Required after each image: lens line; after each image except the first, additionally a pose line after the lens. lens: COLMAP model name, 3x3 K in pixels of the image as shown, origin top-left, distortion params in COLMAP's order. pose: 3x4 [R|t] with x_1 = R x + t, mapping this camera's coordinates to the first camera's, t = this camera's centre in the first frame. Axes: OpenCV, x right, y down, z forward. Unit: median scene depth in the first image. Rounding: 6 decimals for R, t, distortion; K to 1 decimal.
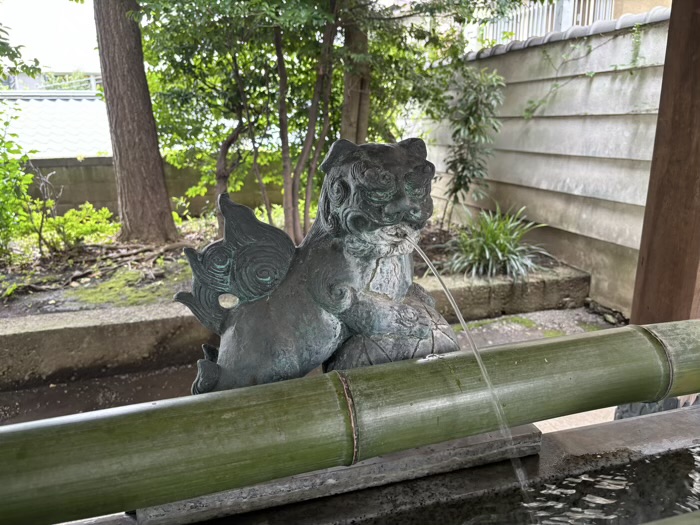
lens RADIAL K [[527.9, 0, 346.2], [0, 527.9, 265.1], [0, 0, 1]] dist [0.043041, -0.048609]
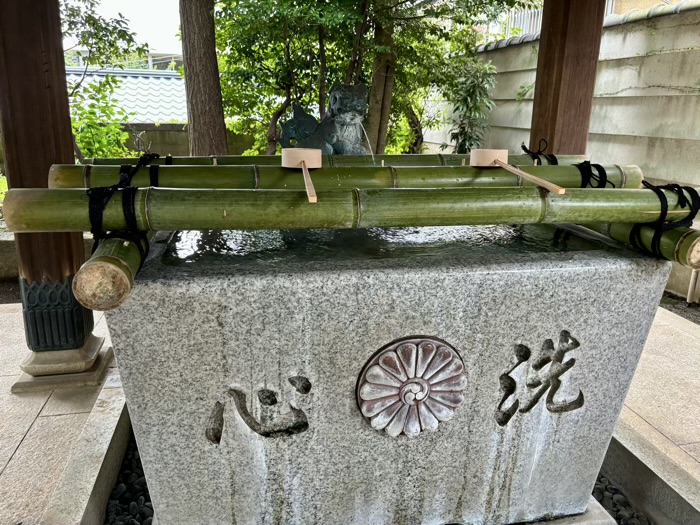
lens RADIAL K [[527.9, 0, 353.9], [0, 527.9, 258.3], [0, 0, 1]] dist [0.043041, -0.048609]
pose [[0.997570, 0.046171, -0.052180, 0.035856], [-0.045617, 0.998890, 0.011759, 0.085258], [0.052665, -0.009350, 0.998568, -0.235799]]
